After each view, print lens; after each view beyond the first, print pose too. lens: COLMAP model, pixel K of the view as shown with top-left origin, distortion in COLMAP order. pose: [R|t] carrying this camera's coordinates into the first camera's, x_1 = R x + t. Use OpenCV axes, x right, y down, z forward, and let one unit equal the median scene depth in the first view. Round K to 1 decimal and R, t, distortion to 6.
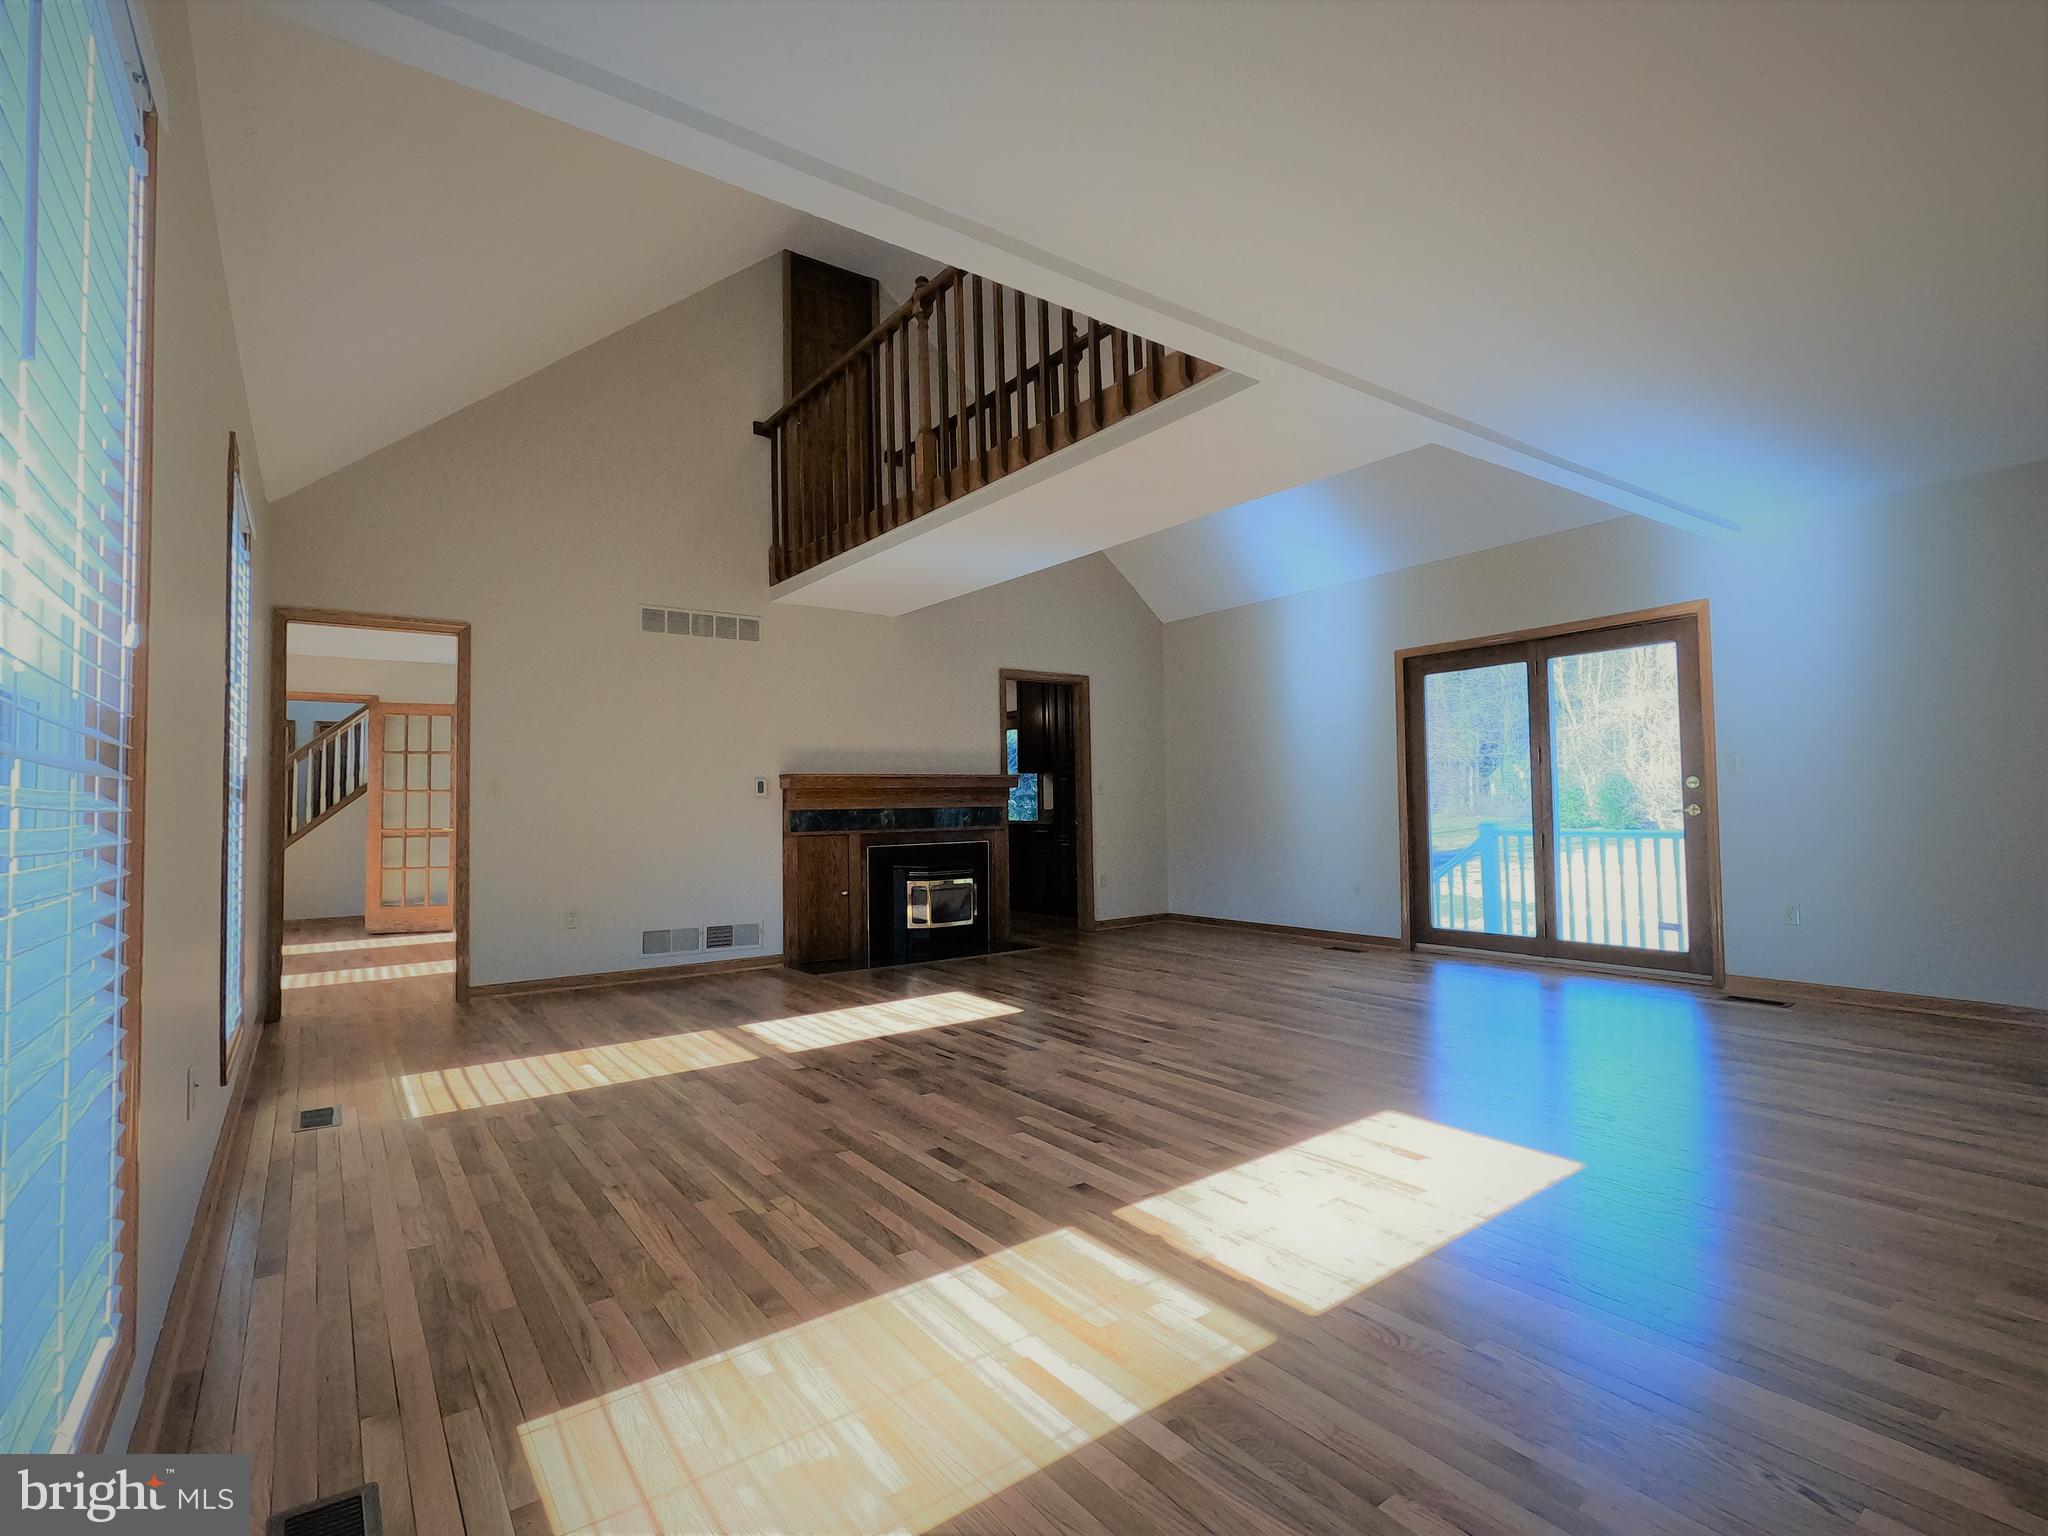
lens RADIAL K [[971.5, 0, 1020.8], [0, 971.5, 764.3], [0, 0, 1]] dist [-0.002294, 0.000644]
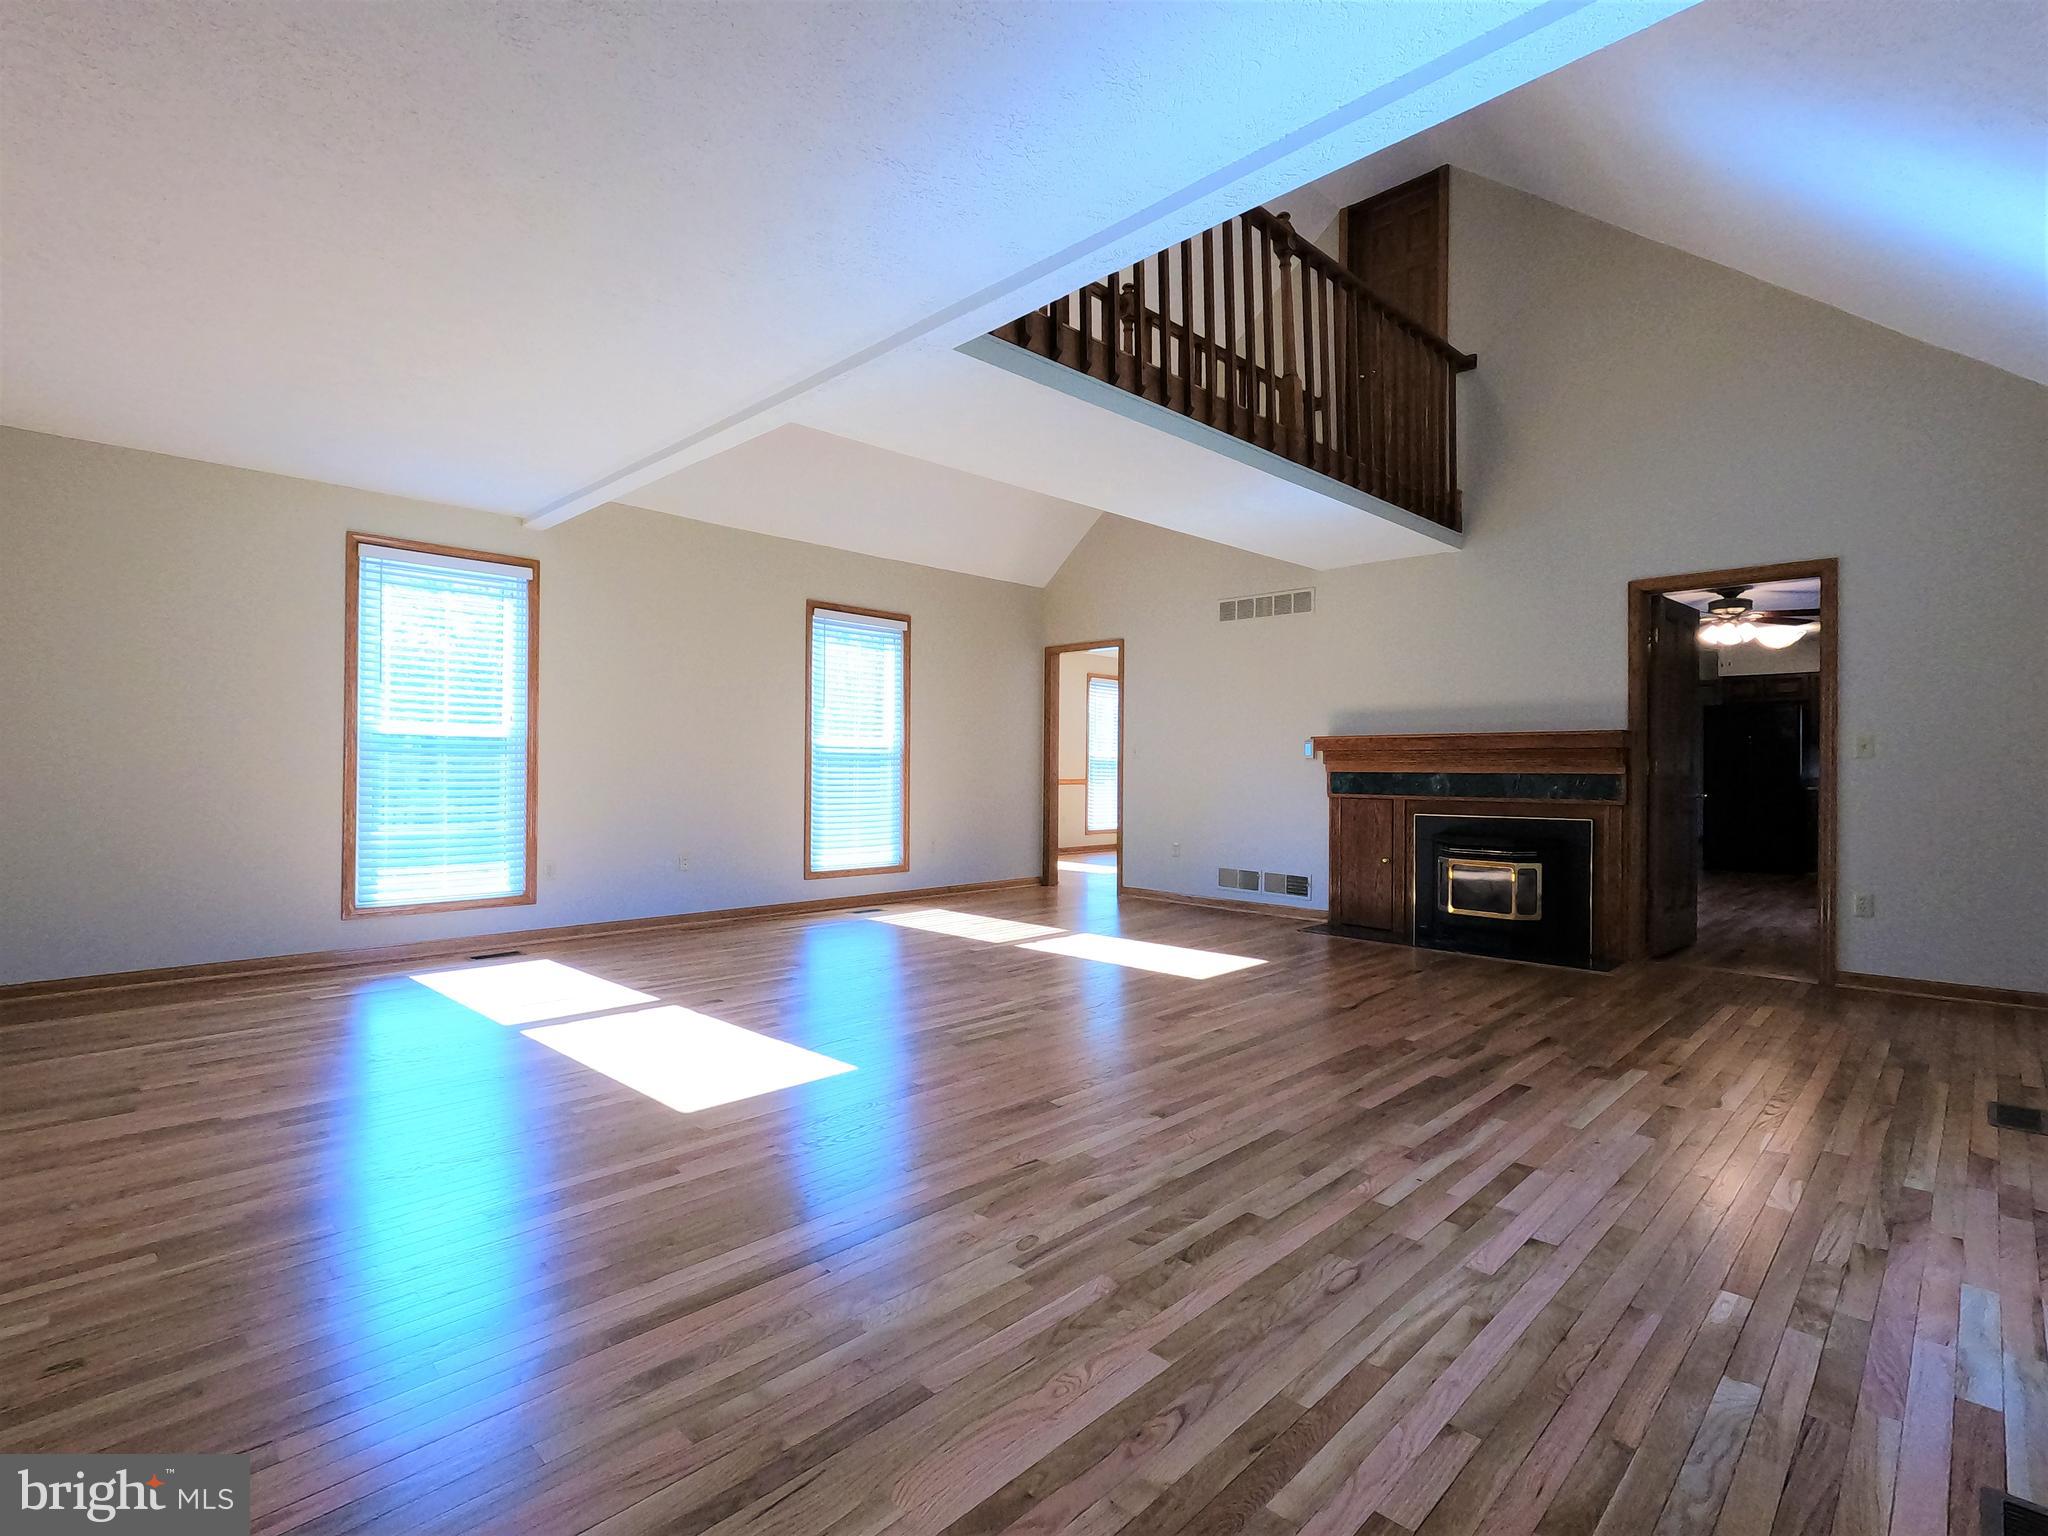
lens RADIAL K [[971.5, 0, 1018.4], [0, 971.5, 769.6], [0, 0, 1]] dist [-0.002294, 0.000644]
pose [[0.156518, 0.016048, -0.987545, 0.717675], [0.031857, 0.999266, 0.021287, 0.012375], [0.987161, -0.034792, 0.155892, 0.518208]]
